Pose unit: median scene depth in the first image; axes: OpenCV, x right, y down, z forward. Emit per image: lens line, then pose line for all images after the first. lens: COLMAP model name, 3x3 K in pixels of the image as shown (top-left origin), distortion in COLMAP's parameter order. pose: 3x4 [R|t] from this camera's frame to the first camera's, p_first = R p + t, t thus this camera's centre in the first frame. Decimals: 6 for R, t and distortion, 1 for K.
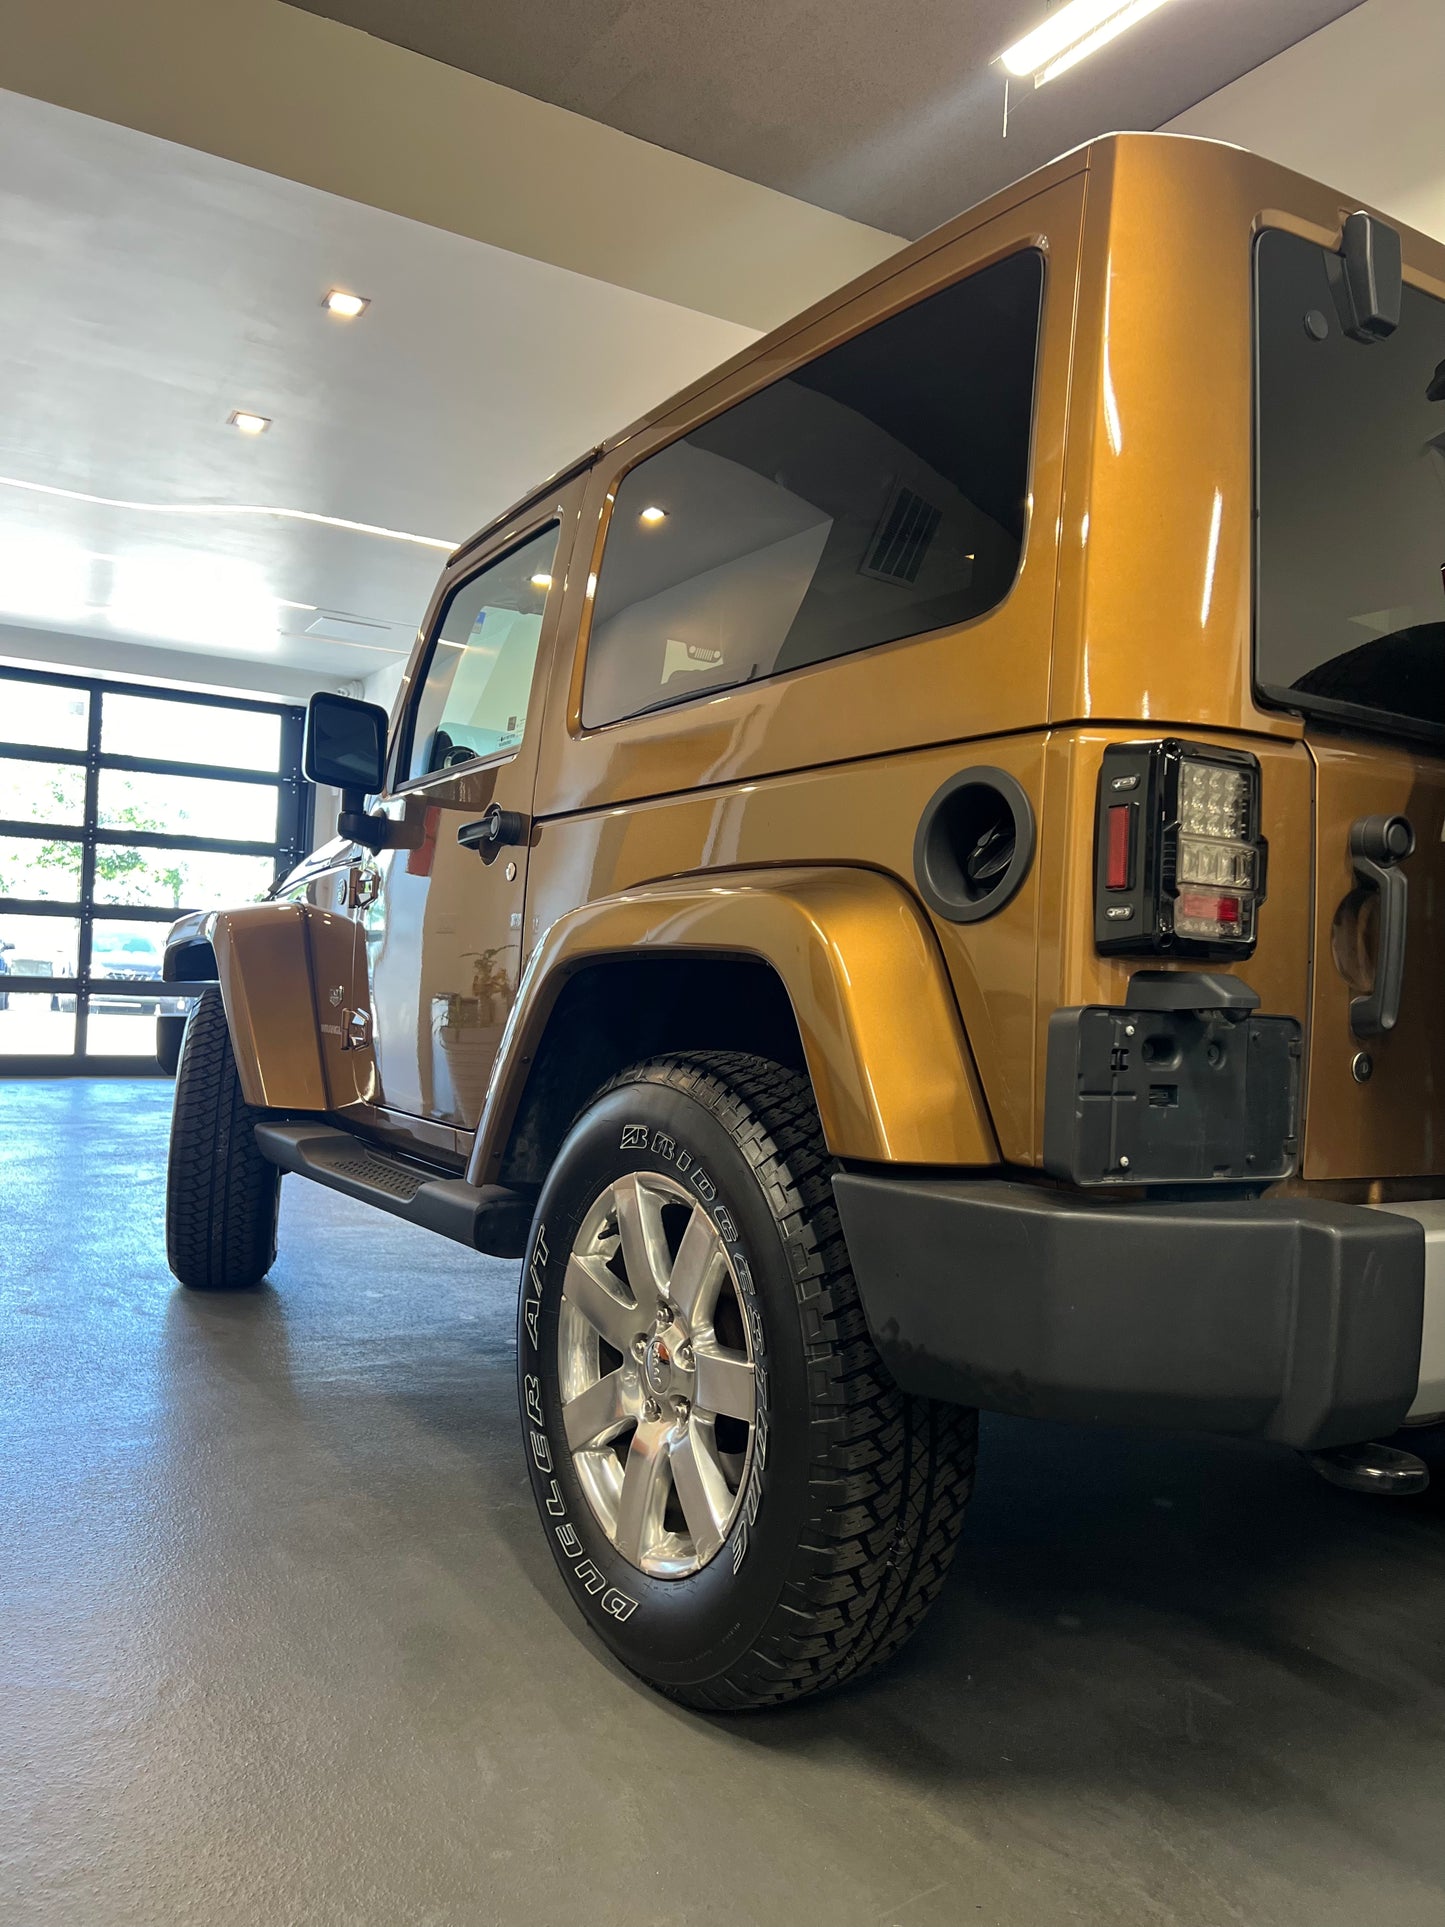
lens RADIAL K [[1464.1, 0, 719.3], [0, 1464.1, 974.0], [0, 0, 1]] dist [0.055877, -0.062821]
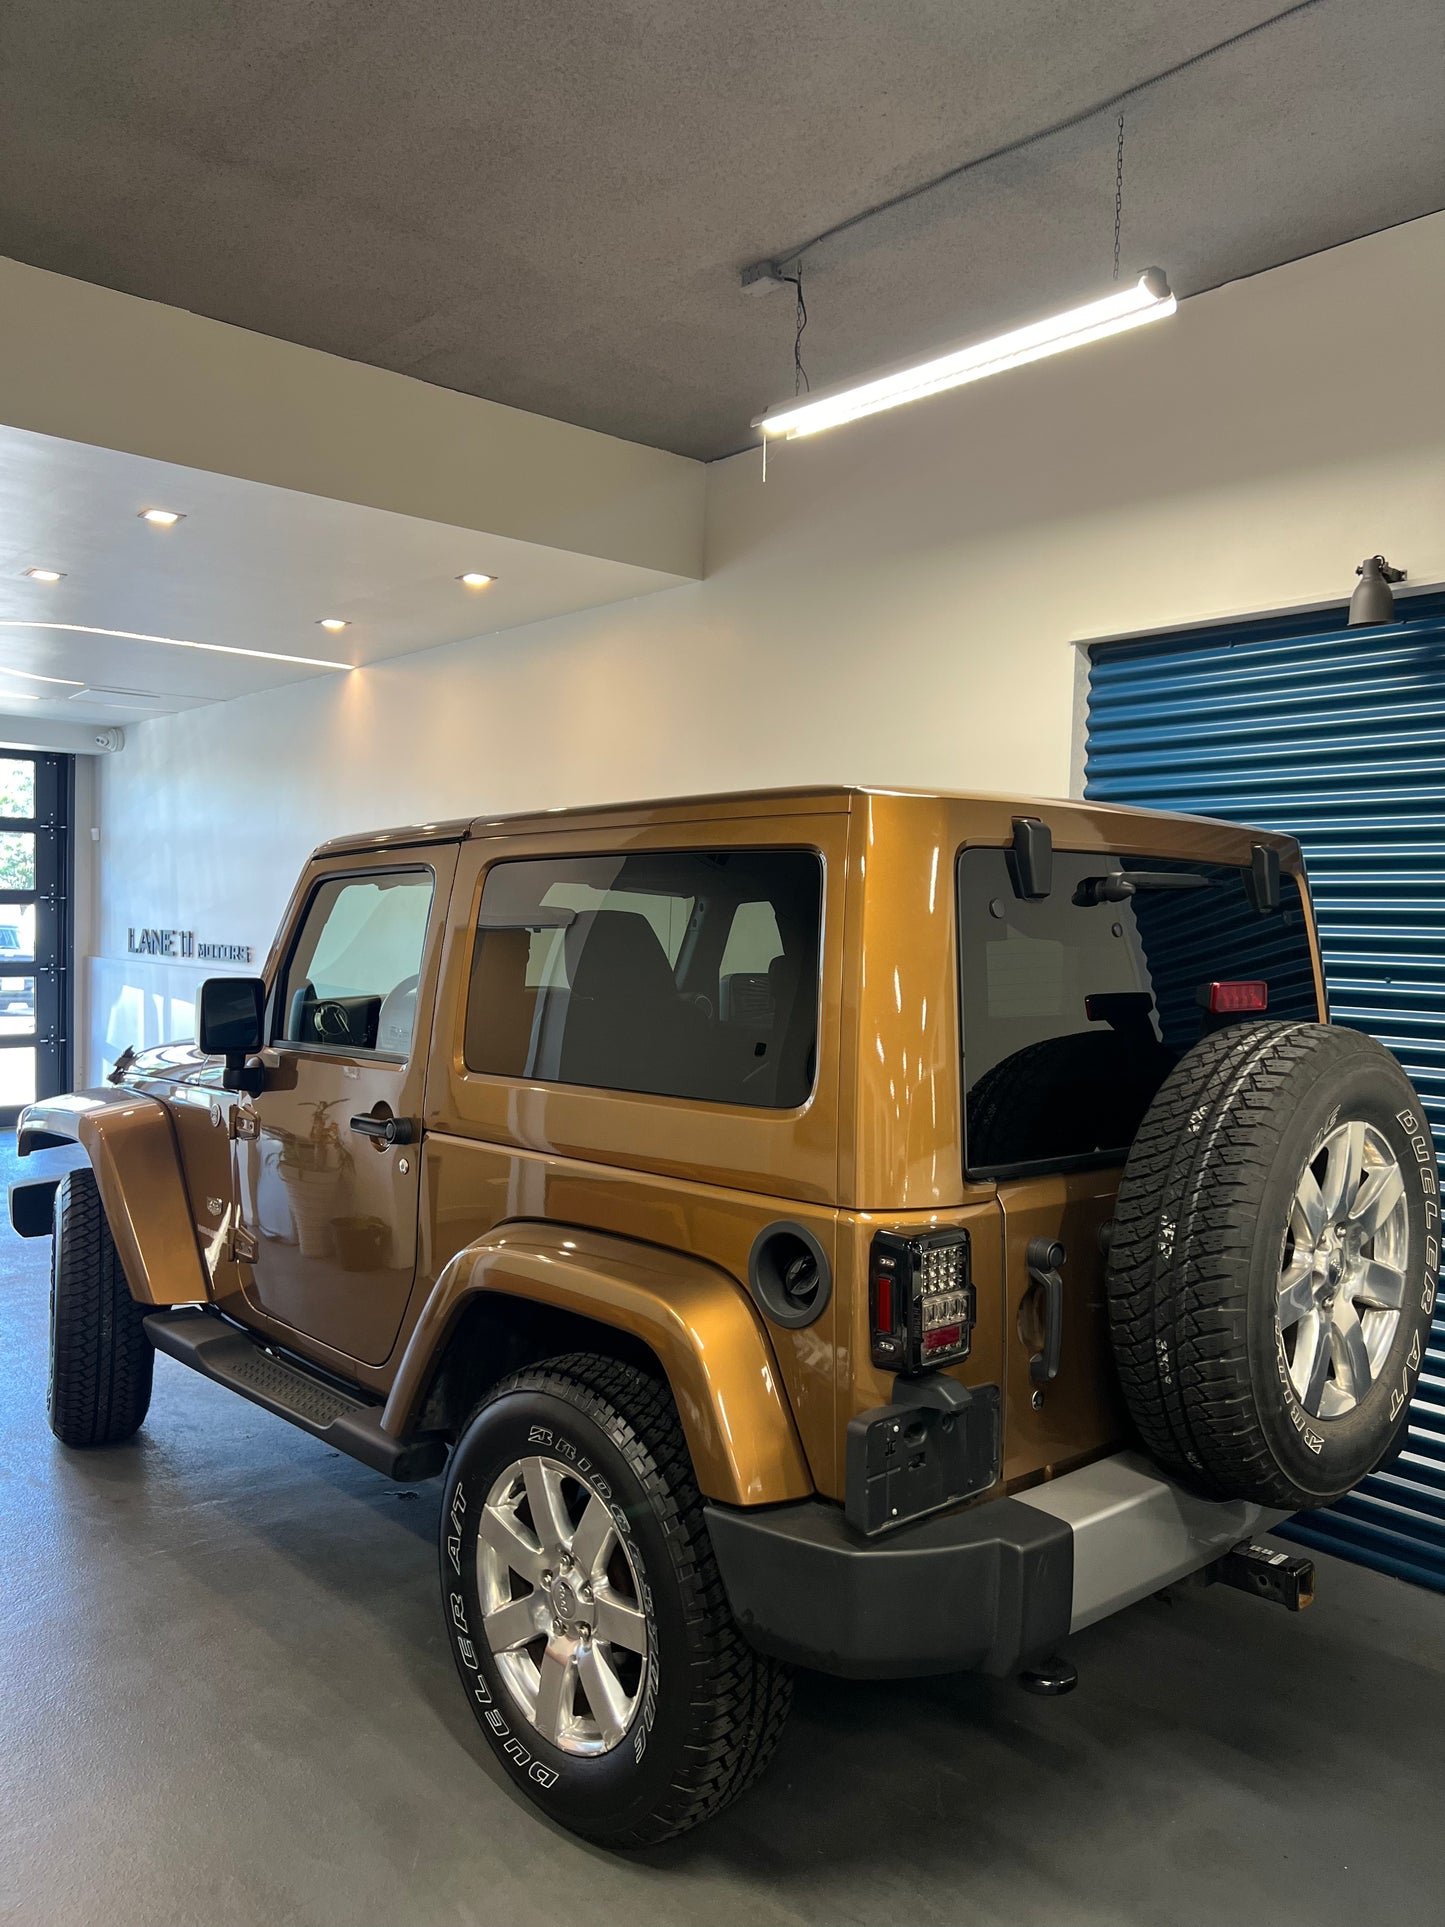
lens RADIAL K [[1464.1, 0, 730.1], [0, 1464.1, 962.6], [0, 0, 1]] dist [0.055877, -0.062821]
pose [[0.982788, -0.035675, 0.181258, -0.136028], [0.027436, 0.998482, 0.047764, -0.447196], [-0.182687, -0.041968, 0.982275, -0.412555]]
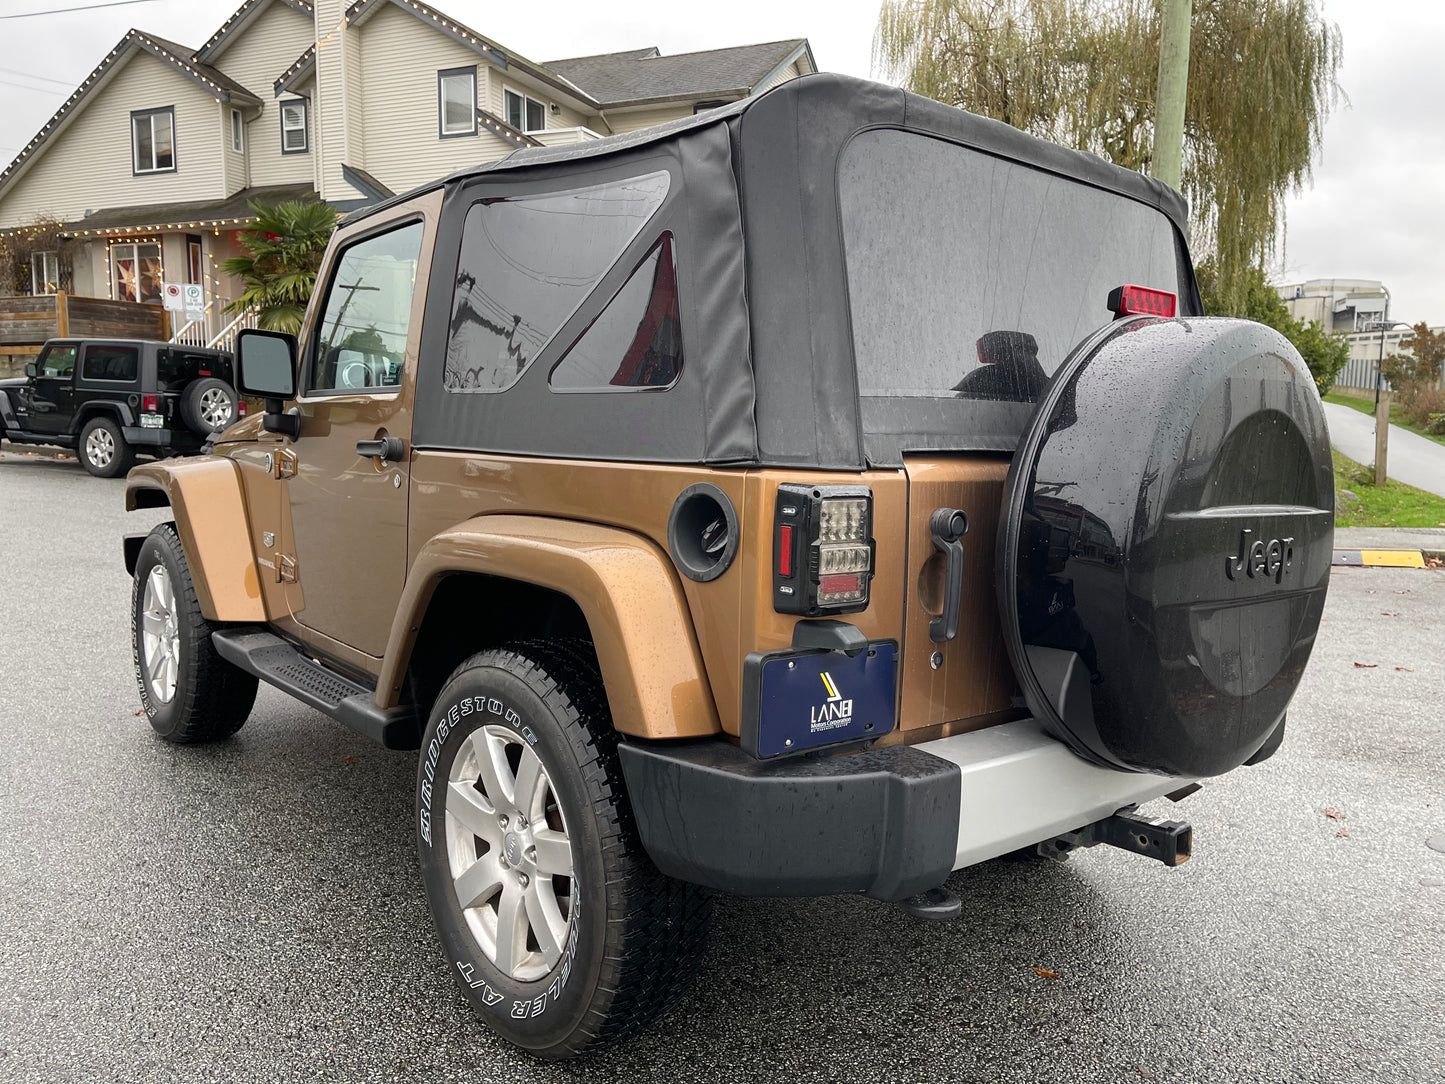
lens RADIAL K [[1097.9, 0, 718.4], [0, 1097.9, 548.0], [0, 0, 1]] dist [0.055877, -0.062821]
pose [[0.989819, -0.033376, 0.138361, 0.024200], [0.015627, 0.991724, 0.127432, -0.208303], [-0.141469, -0.123973, 0.982149, -0.155754]]
